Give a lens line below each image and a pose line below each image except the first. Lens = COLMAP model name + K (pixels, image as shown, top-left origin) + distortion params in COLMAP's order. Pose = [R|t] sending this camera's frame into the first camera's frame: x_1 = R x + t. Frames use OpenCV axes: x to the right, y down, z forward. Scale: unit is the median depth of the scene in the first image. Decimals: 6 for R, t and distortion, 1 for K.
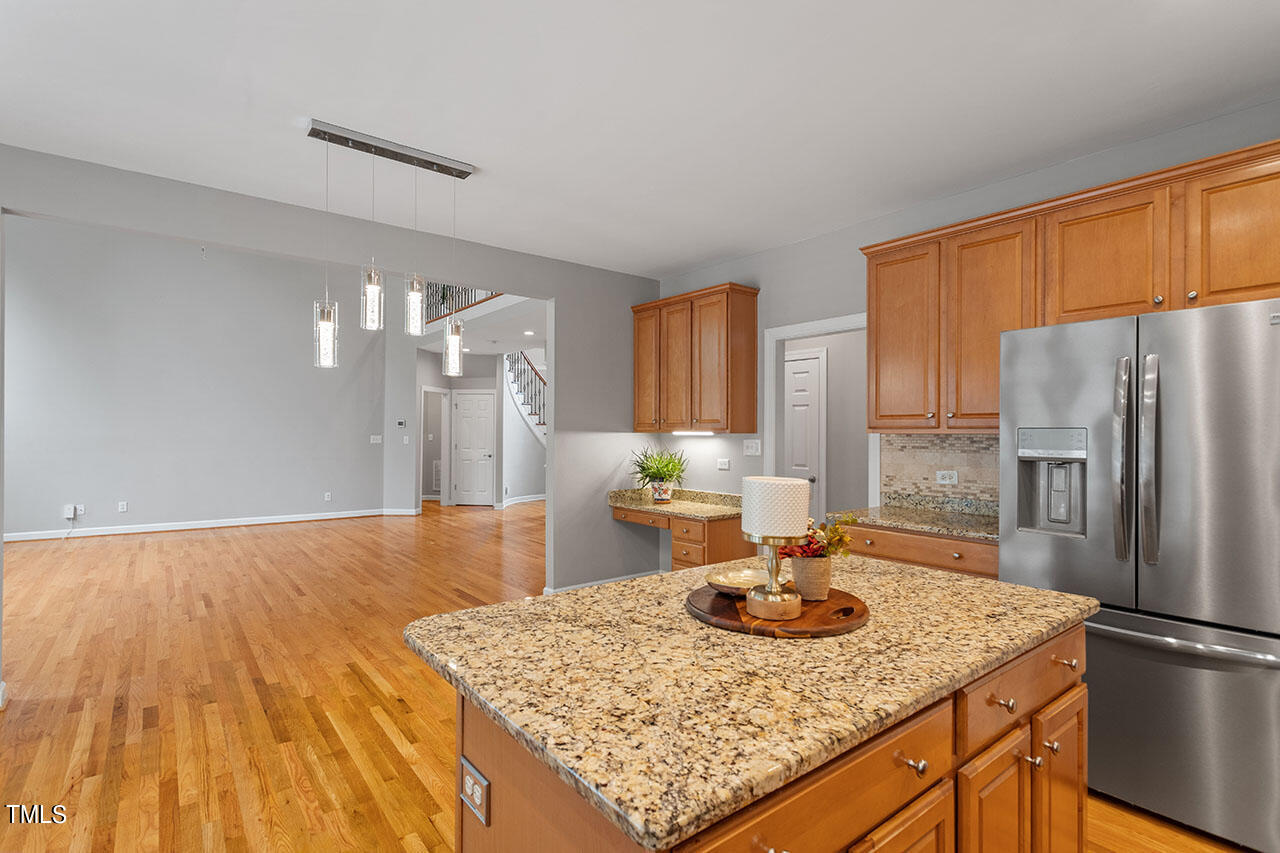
lens RADIAL K [[610.2, 0, 637.7], [0, 610.2, 430.2], [0, 0, 1]] dist [0.003936, 0.000262]
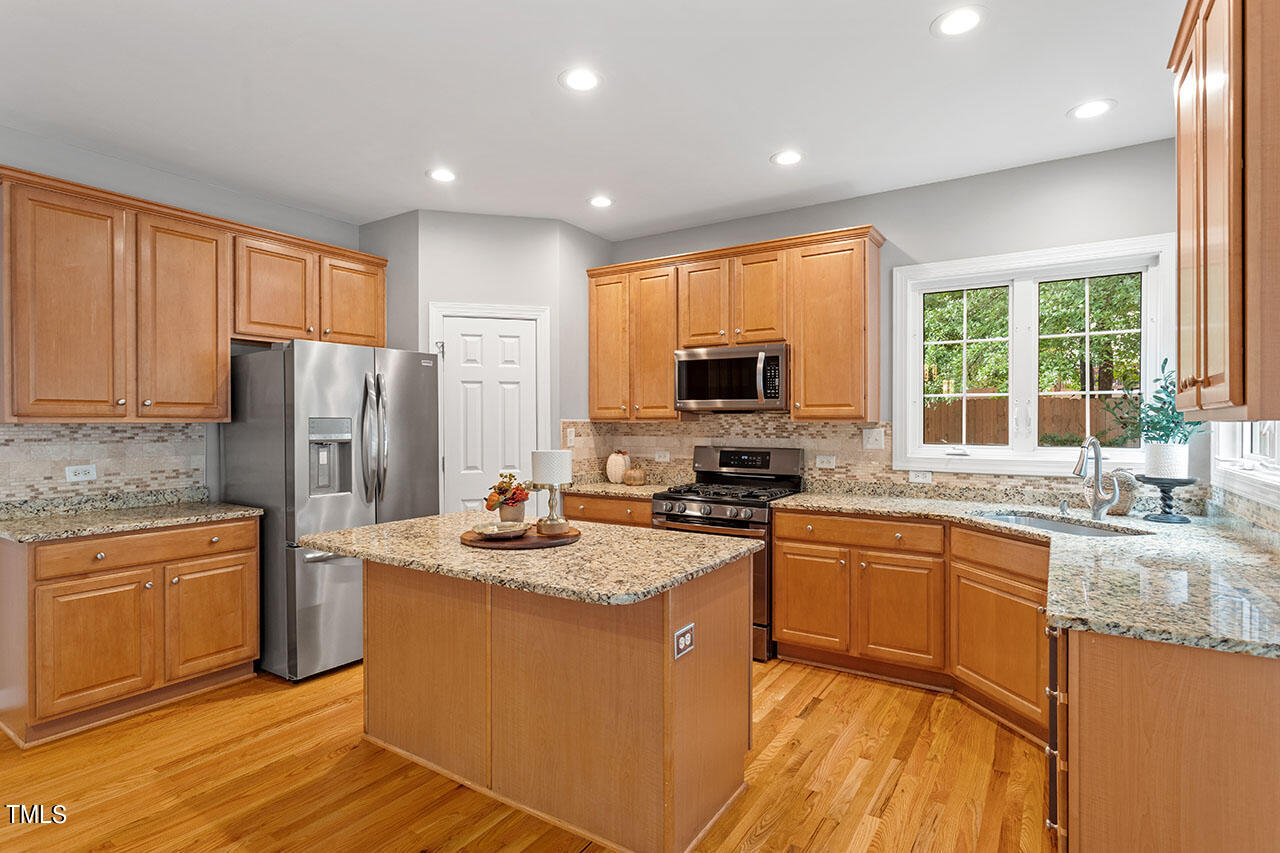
lens RADIAL K [[640.7, 0, 639.3], [0, 640.7, 429.2], [0, 0, 1]] dist [-0.005564, 0.000251]
pose [[-0.321377, -0.012059, 0.946874, -0.638151], [-0.005369, 0.999926, 0.010913, 0.000851], [-0.946936, -0.001576, -0.321418, 0.571724]]
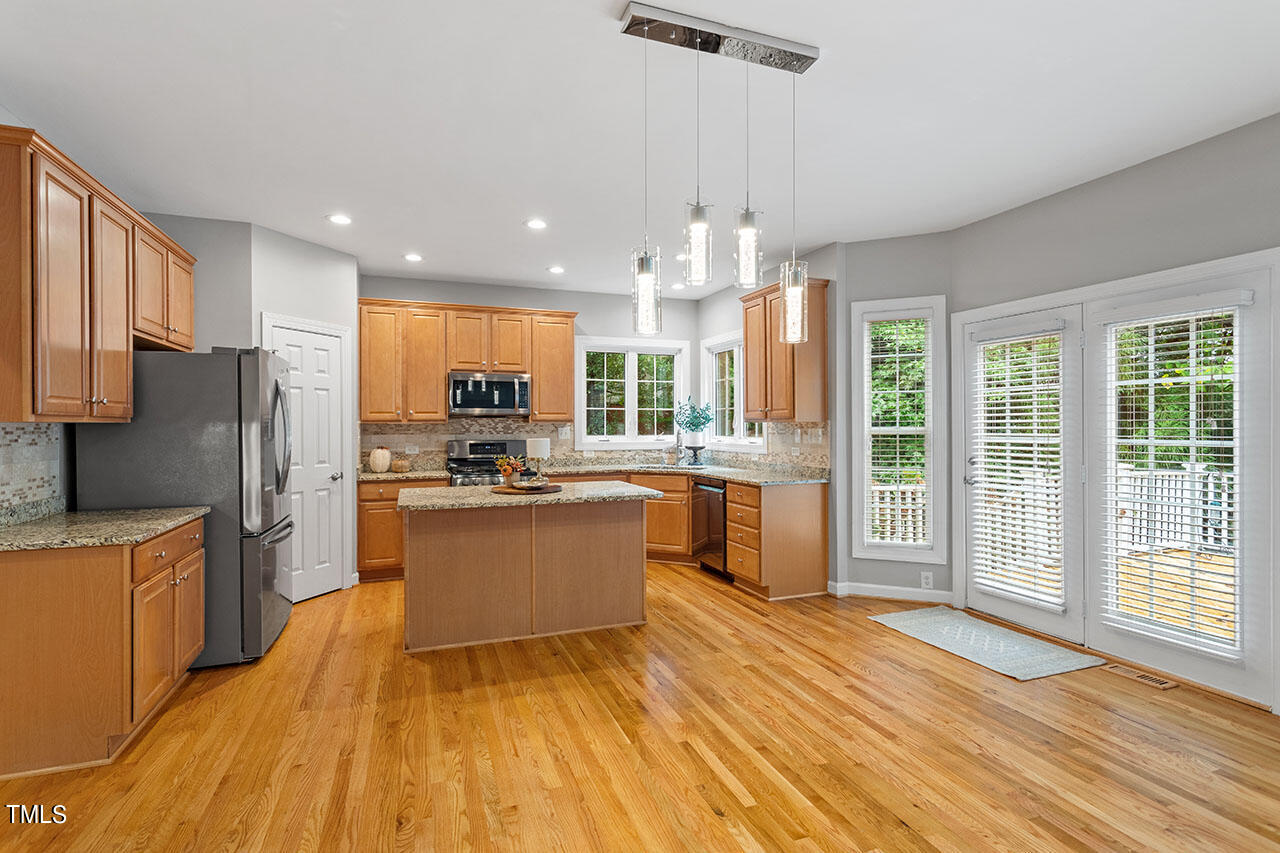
lens RADIAL K [[610.2, 0, 640.2], [0, 610.2, 425.0], [0, 0, 1]] dist [0.003936, 0.000262]
pose [[-0.954491, 0.000486, 0.298238, -0.465393], [-0.000930, 0.999989, -0.004605, 0.012155], [-0.298237, -0.004673, -0.954480, 1.540515]]
